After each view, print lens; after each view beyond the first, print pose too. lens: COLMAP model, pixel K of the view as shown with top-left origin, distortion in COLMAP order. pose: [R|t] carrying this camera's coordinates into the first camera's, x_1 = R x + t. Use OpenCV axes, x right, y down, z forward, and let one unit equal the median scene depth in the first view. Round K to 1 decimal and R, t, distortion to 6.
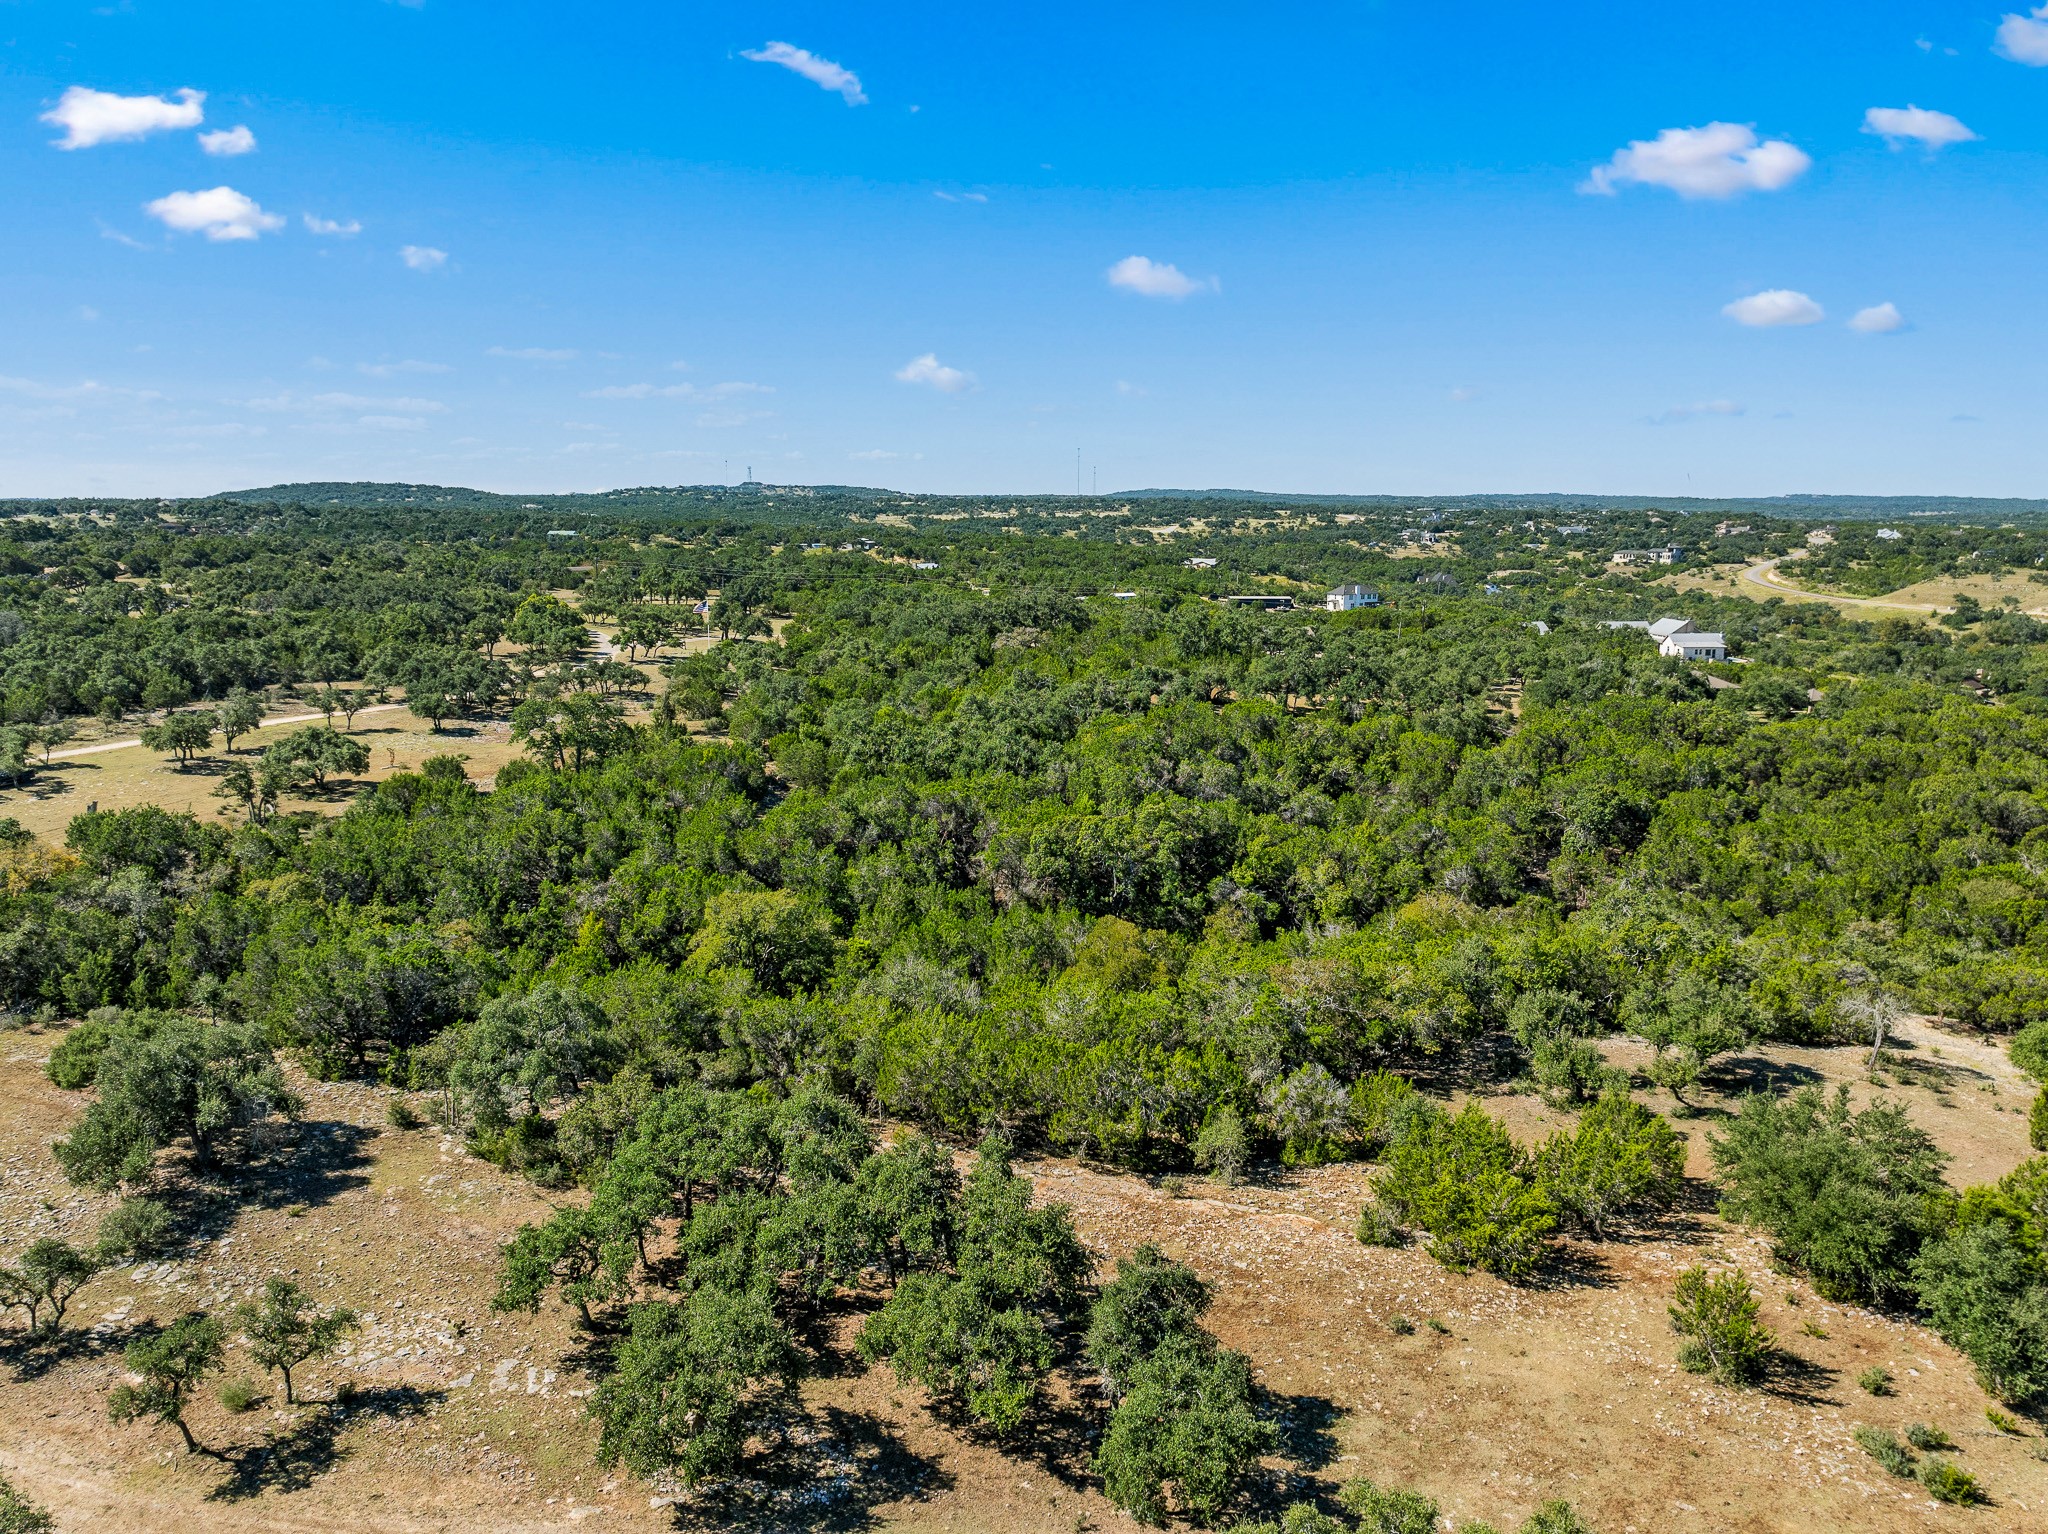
lens RADIAL K [[1453.5, 0, 1037.3], [0, 1453.5, 753.7], [0, 0, 1]] dist [-0.008421, 0.008924]
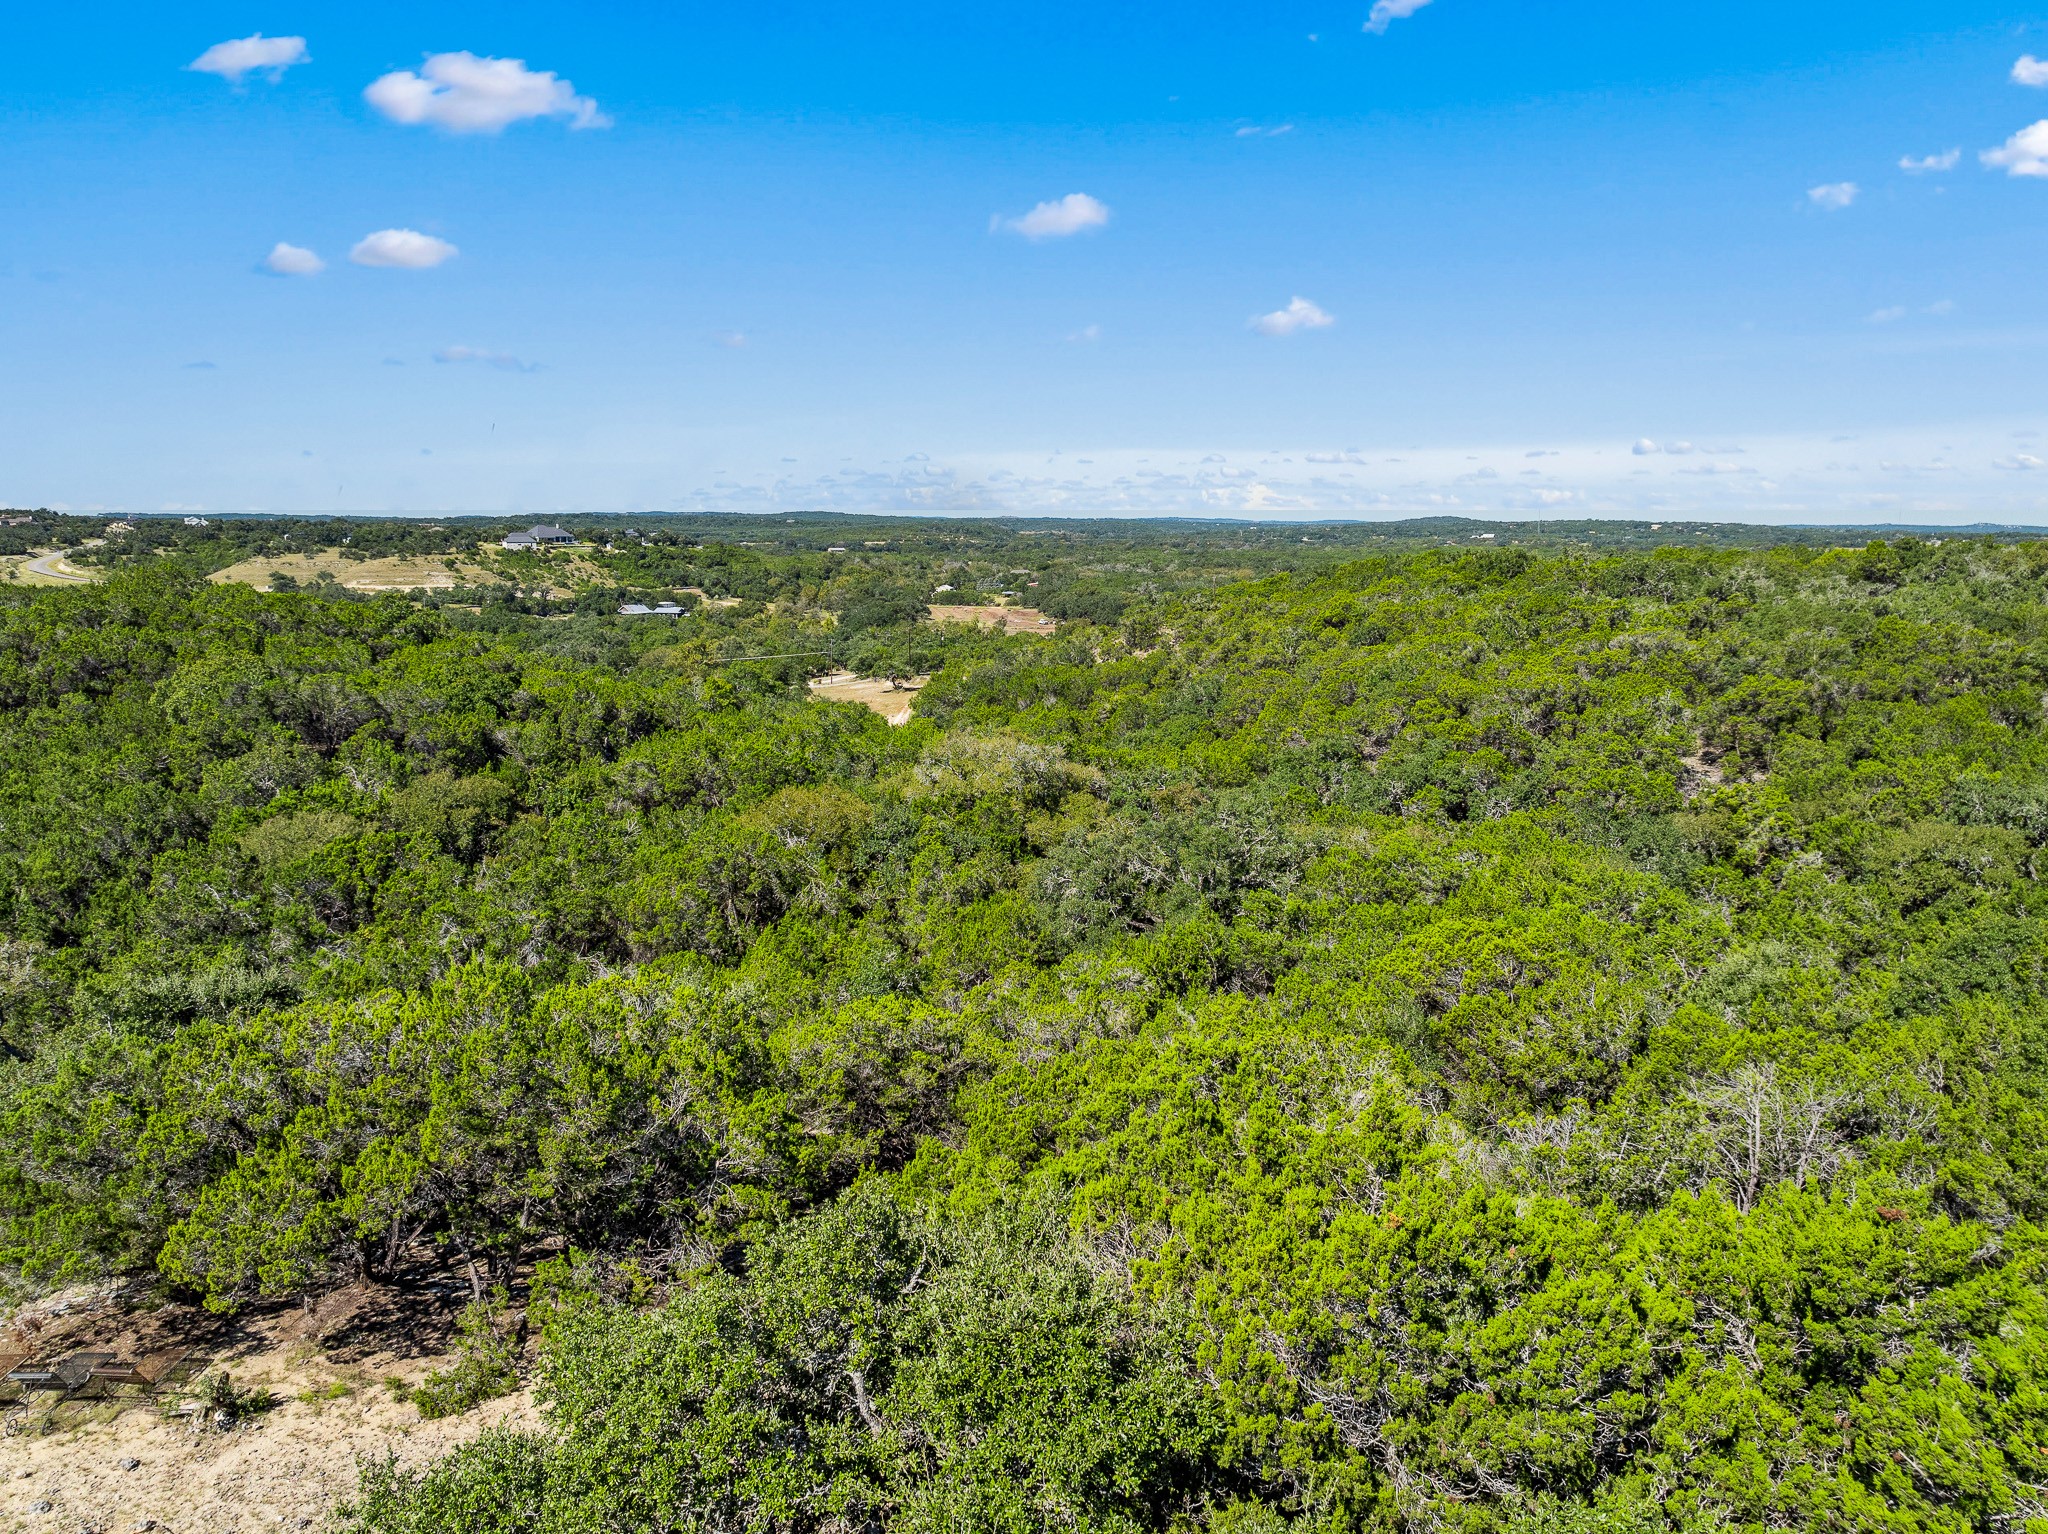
lens RADIAL K [[1453.5, 0, 1028.5], [0, 1453.5, 762.1], [0, 0, 1]] dist [-0.008421, 0.008924]
pose [[0.512866, -0.140631, 0.846872, 0.284486], [0.149221, 0.986077, 0.073379, 0.055890], [-0.845400, 0.088737, 0.526710, 0.404187]]
